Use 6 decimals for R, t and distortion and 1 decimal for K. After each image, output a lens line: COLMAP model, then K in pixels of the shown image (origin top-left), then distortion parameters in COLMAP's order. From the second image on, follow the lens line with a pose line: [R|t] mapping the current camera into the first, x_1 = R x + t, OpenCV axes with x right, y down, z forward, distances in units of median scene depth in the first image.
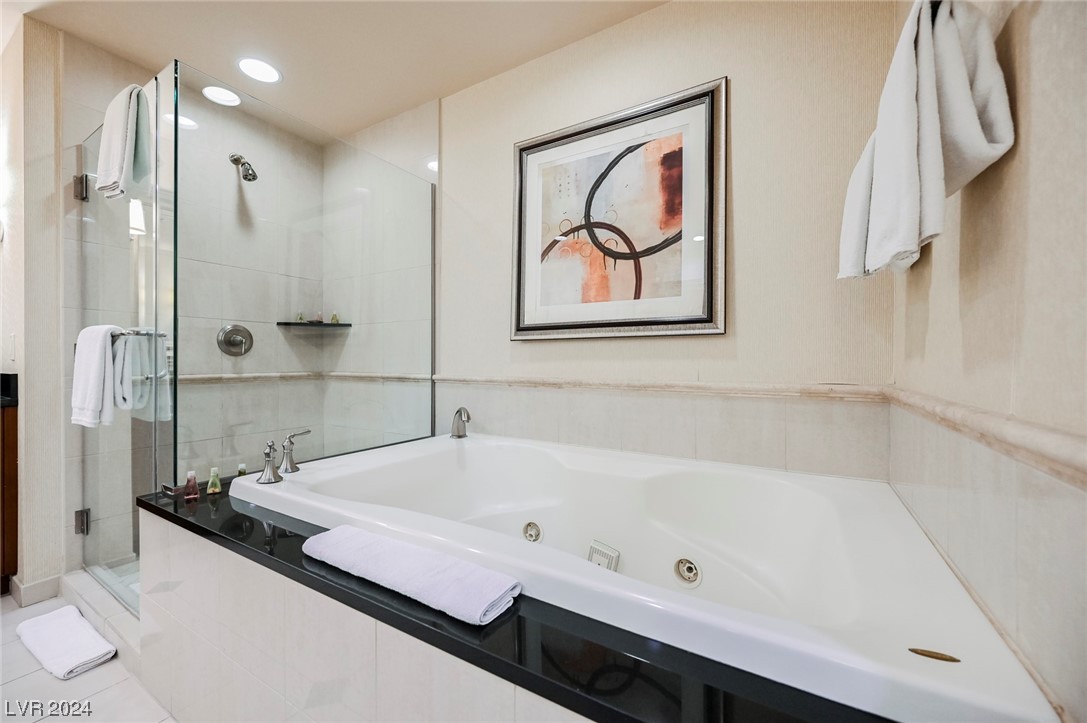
lens RADIAL K [[426.4, 0, 543.5], [0, 426.4, 361.5], [0, 0, 1]] dist [-0.000658, 0.000480]
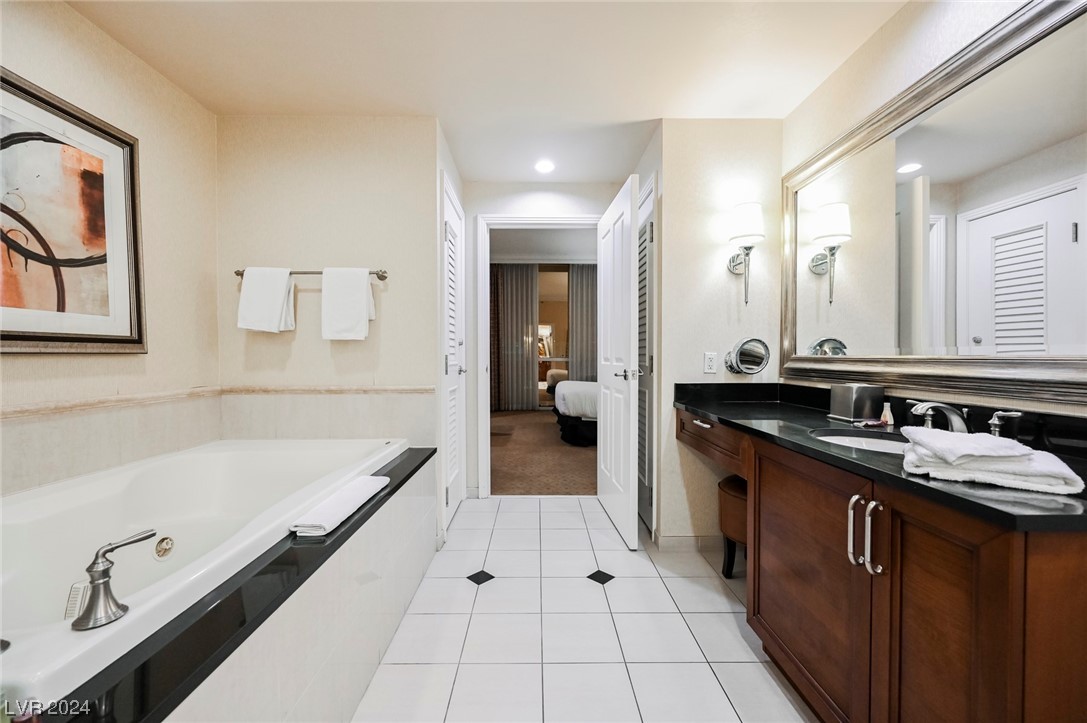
lens RADIAL K [[432.9, 0, 533.1], [0, 432.9, 365.0], [0, 0, 1]] dist [0.000124, 0.000077]
pose [[-0.503415, -0.020173, 0.863809, -1.065611], [0.001785, 0.999701, 0.024386, -0.052787], [-0.864043, 0.013818, -0.503228, 0.585865]]
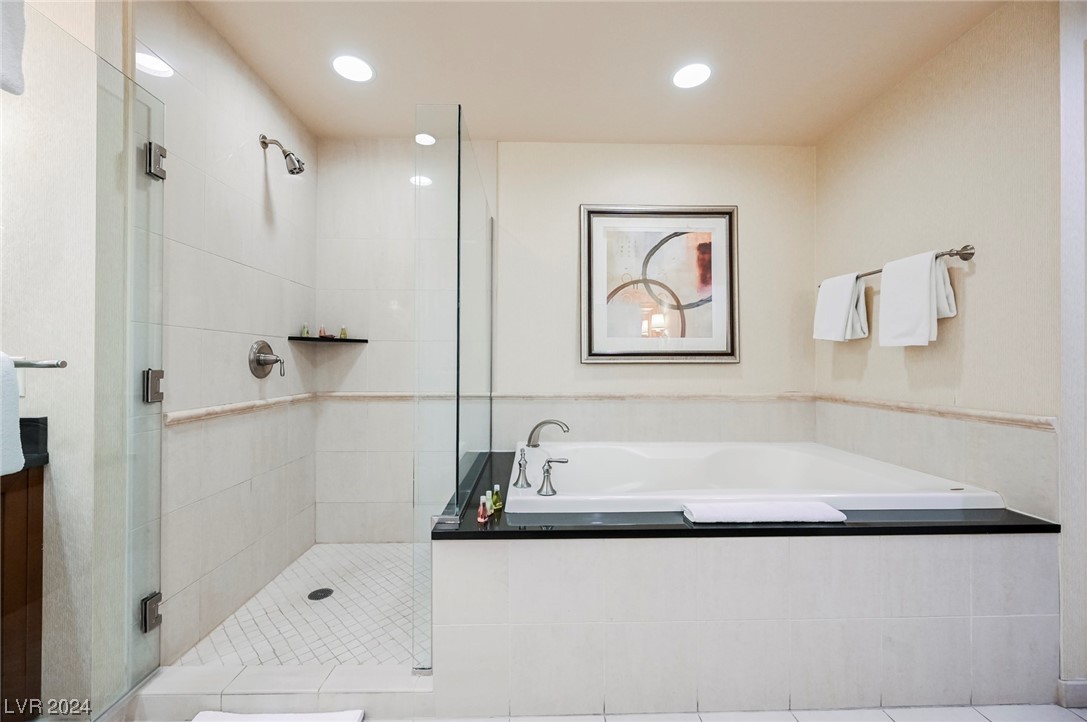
lens RADIAL K [[429.8, 0, 541.3], [0, 429.8, 357.7], [0, 0, 1]] dist [-0.001415, -0.000111]
pose [[0.845831, 0.005662, 0.533421, -0.965746], [0.000790, 0.999929, -0.011867, -0.058041], [-0.533450, 0.010459, 0.845767, 0.008086]]
